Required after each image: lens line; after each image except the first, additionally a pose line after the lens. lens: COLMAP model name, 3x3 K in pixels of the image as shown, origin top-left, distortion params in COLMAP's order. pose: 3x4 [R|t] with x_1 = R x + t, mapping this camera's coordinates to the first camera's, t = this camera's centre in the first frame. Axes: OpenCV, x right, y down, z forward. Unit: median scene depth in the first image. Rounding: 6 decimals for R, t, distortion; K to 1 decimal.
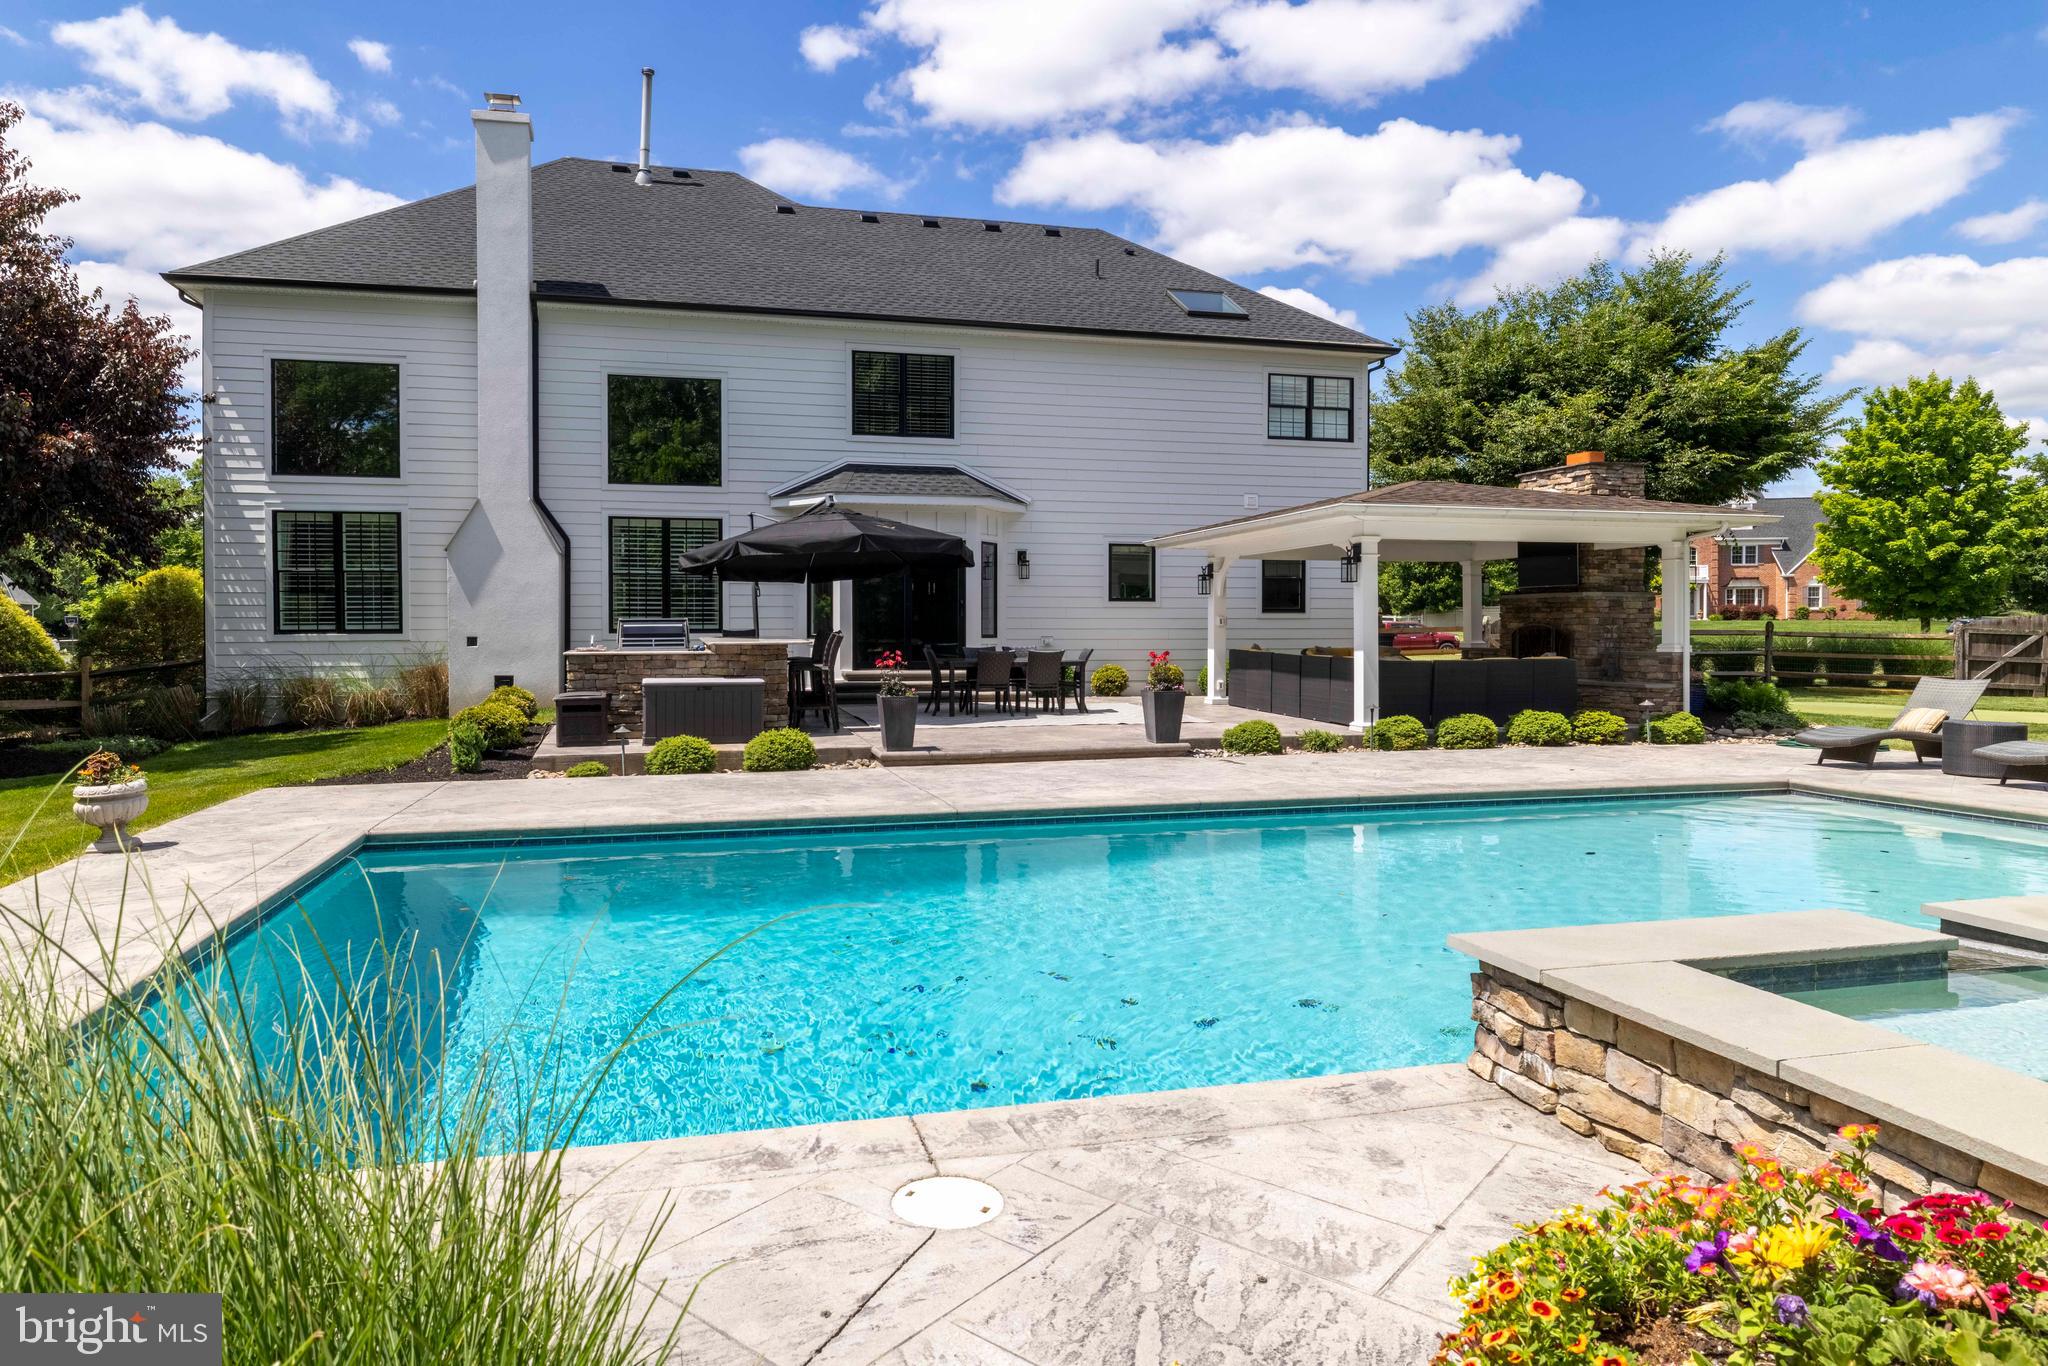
lens RADIAL K [[1239.3, 0, 966.5], [0, 1239.3, 642.3], [0, 0, 1]] dist [-0.007585, -0.002878]
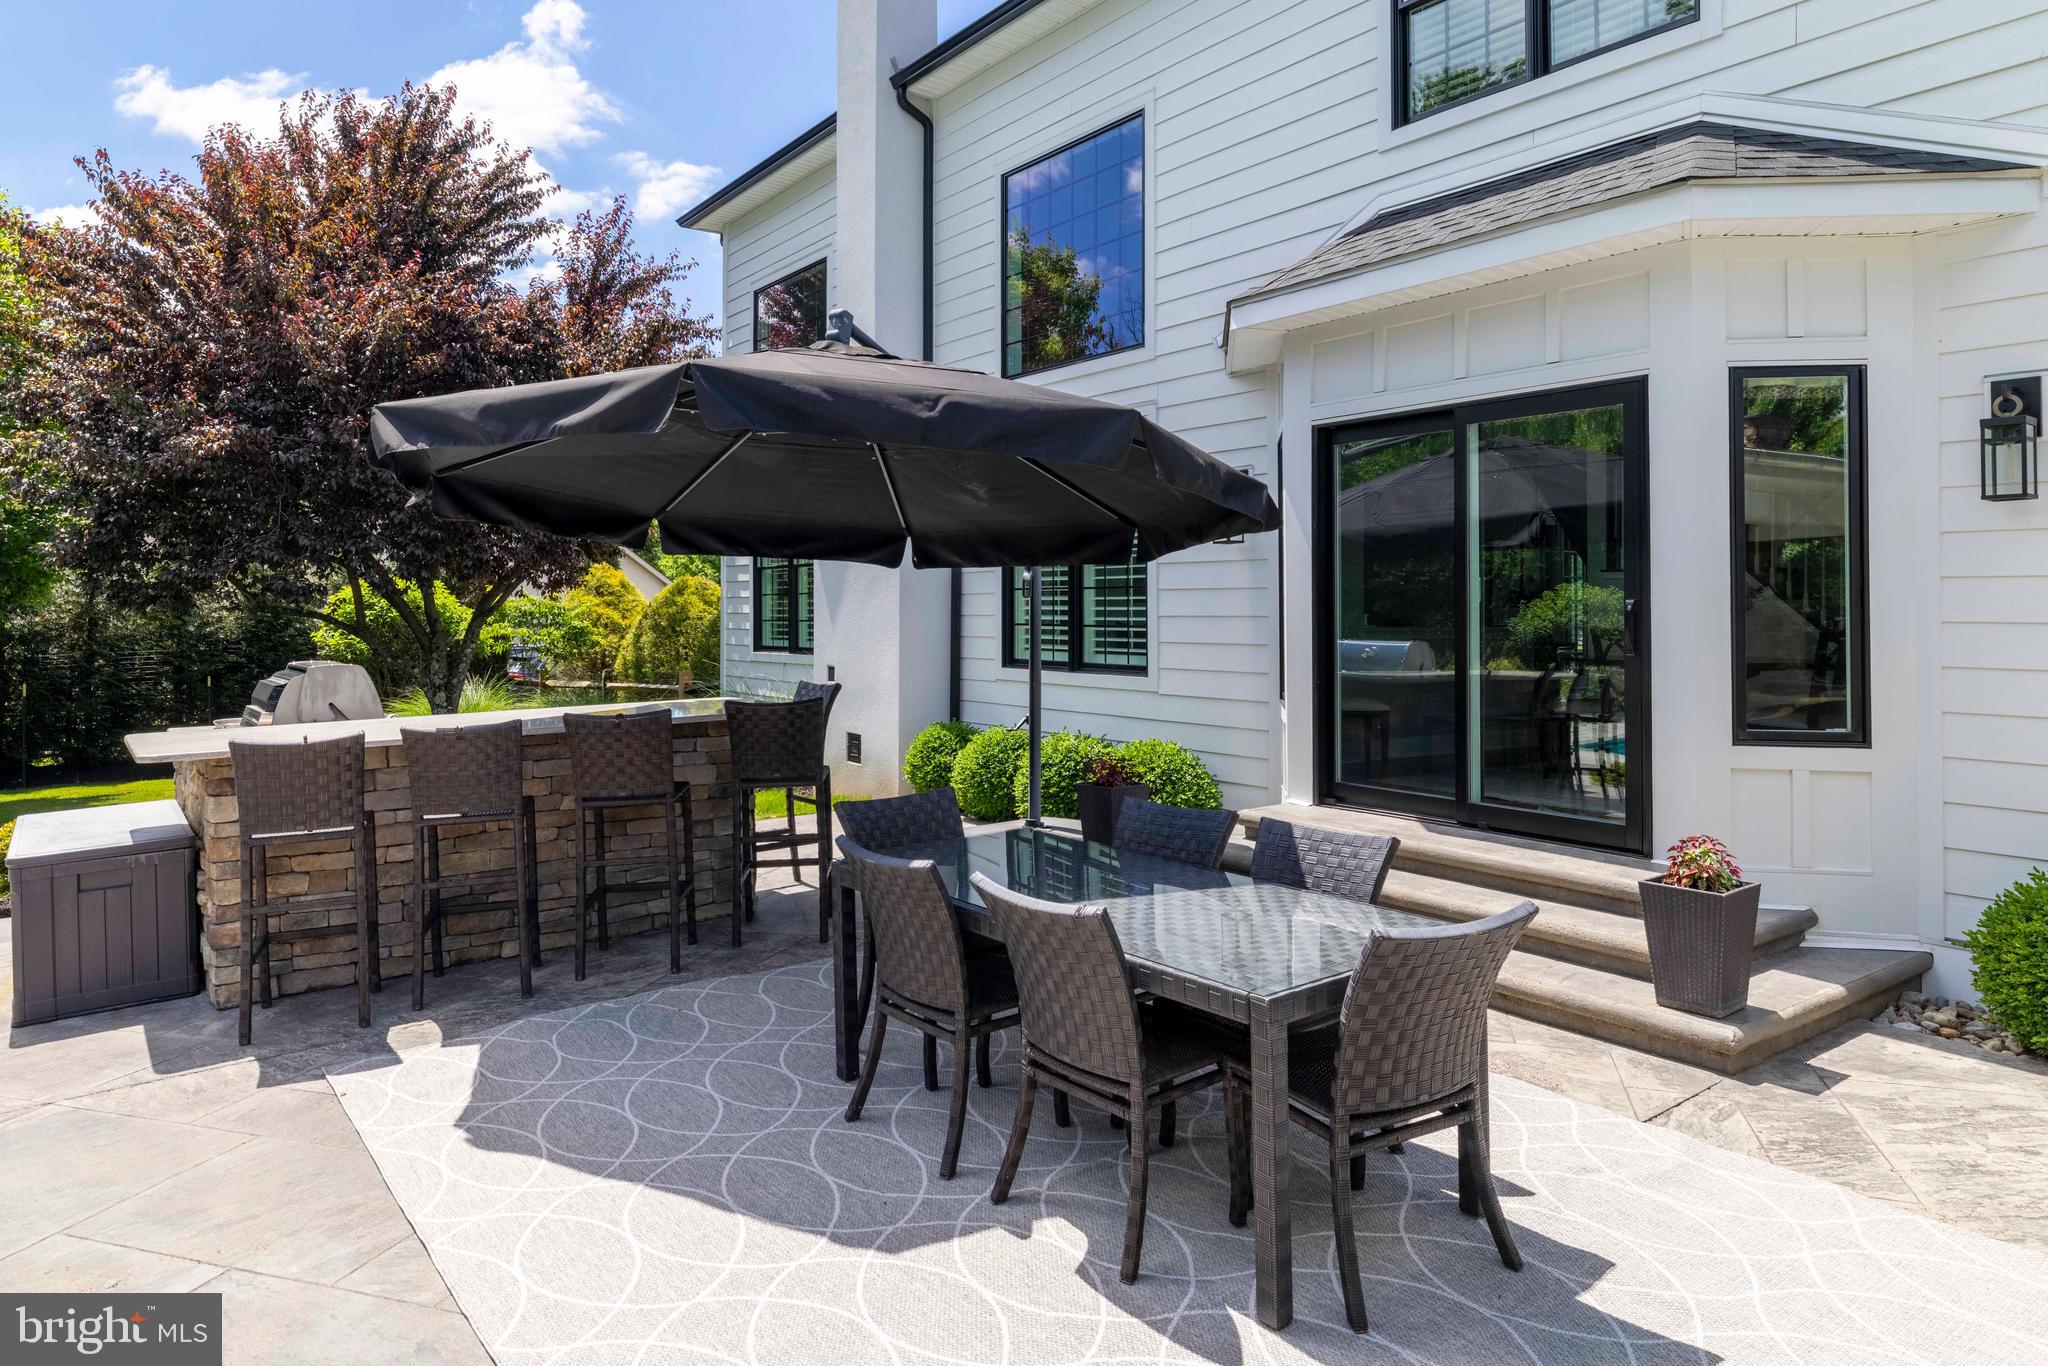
lens RADIAL K [[1245.5, 0, 1016.8], [0, 1245.5, 597.3], [0, 0, 1]] dist [-0.003257, -0.000747]
pose [[0.399307, -0.006216, -0.916796, 0.199407], [-0.002810, 0.999964, -0.008004, -0.032391], [0.916813, 0.005772, 0.399275, 0.802969]]
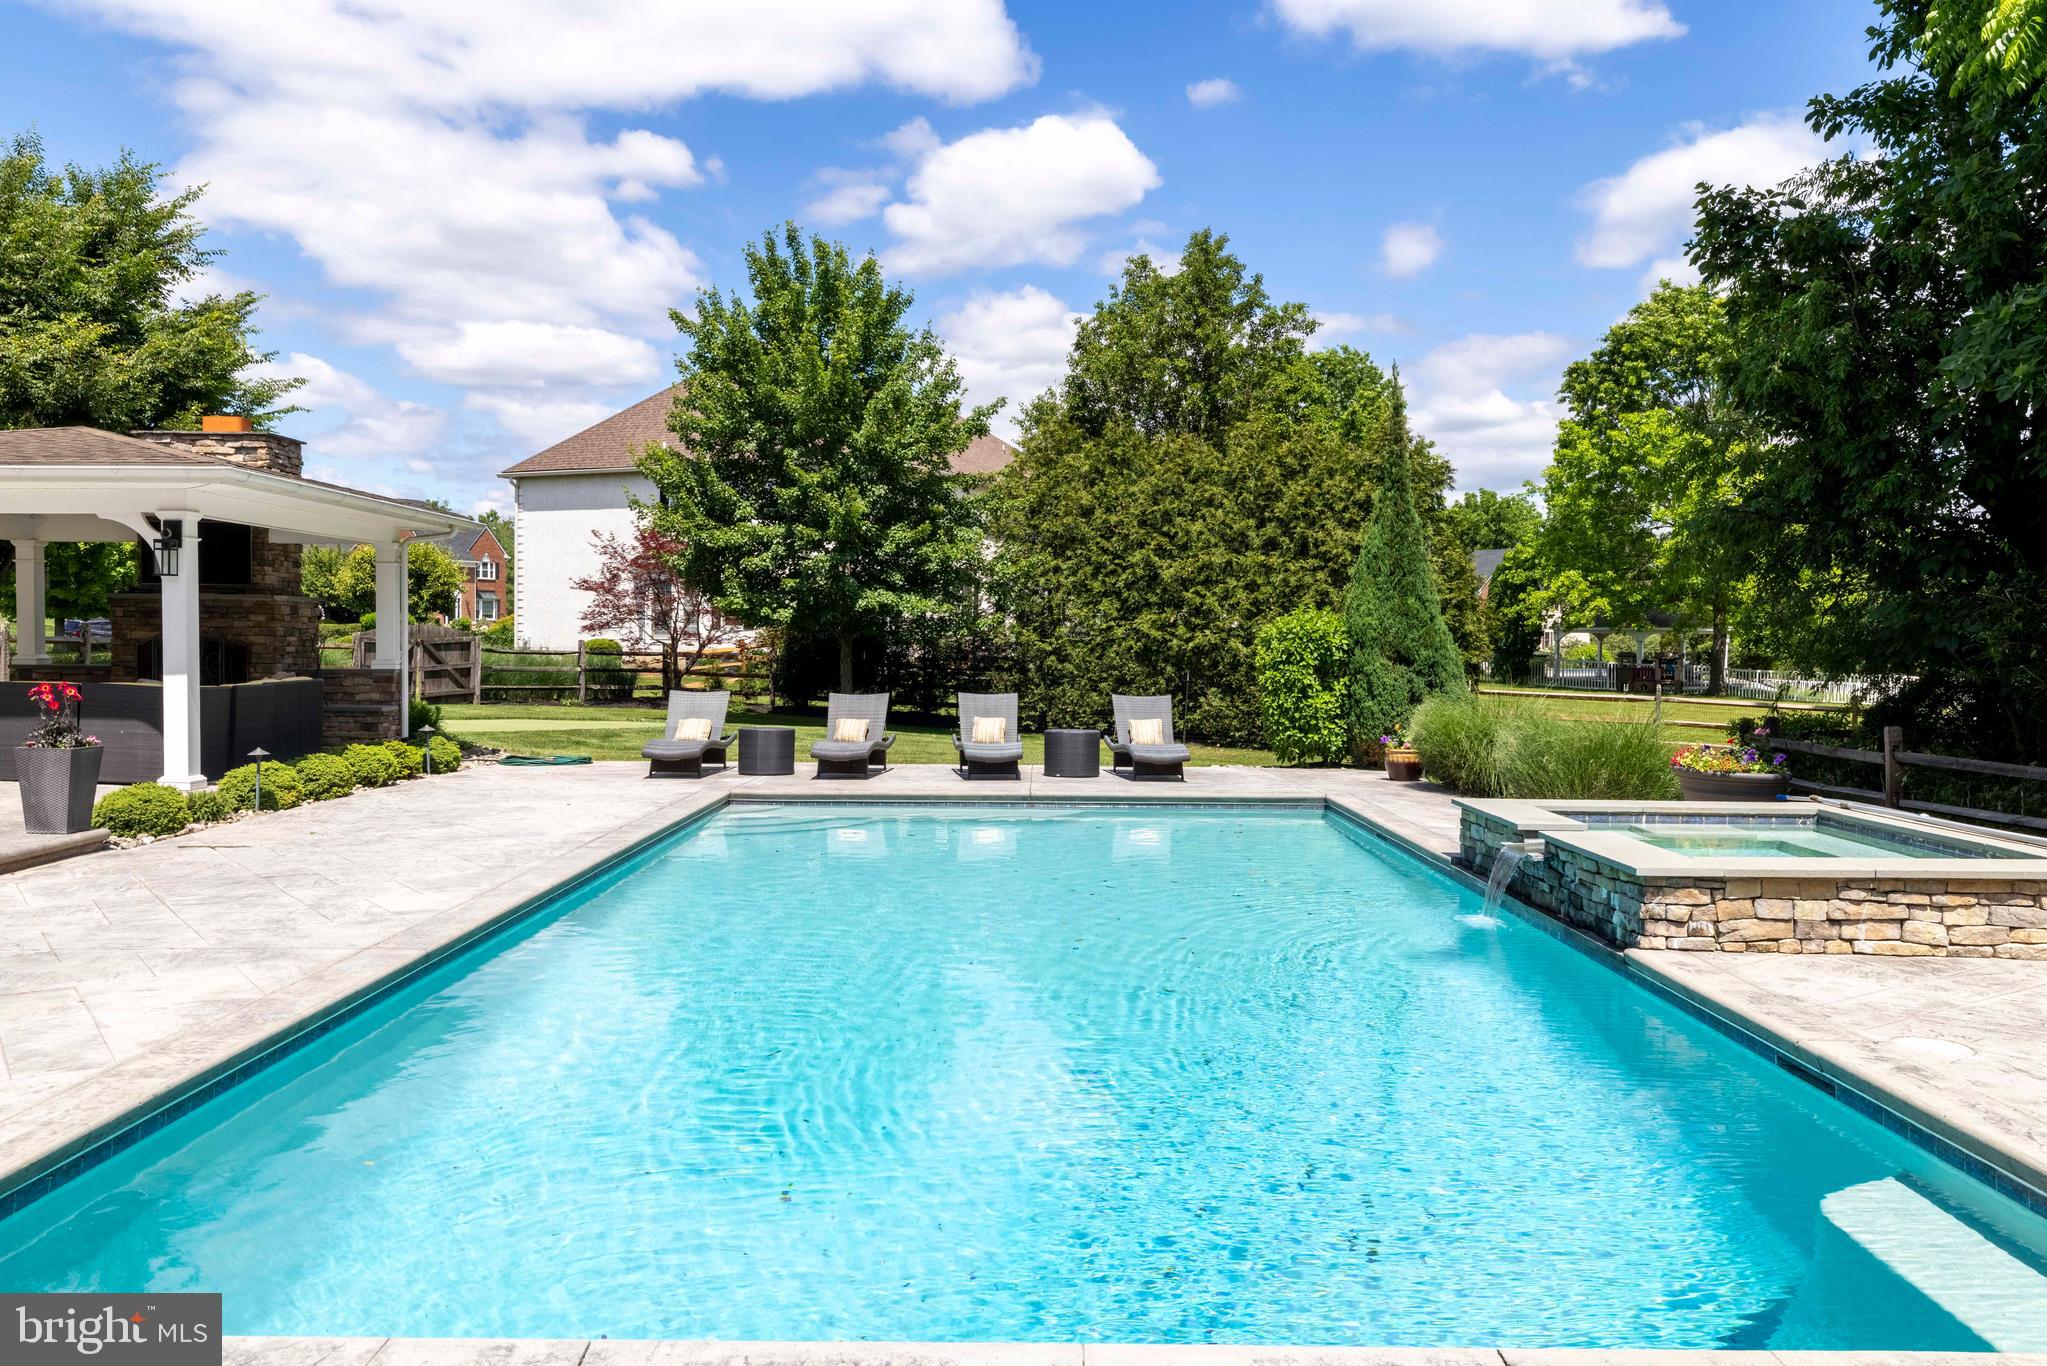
lens RADIAL K [[1584.6, 0, 1023.5], [0, 1584.6, 683.0], [0, 0, 1]] dist [0.037756, -0.073485]
pose [[0.234764, -0.023698, 0.971763, -0.353060], [-0.003245, 0.999678, 0.025162, -0.010152], [-0.972047, -0.009060, 0.234612, 0.255570]]
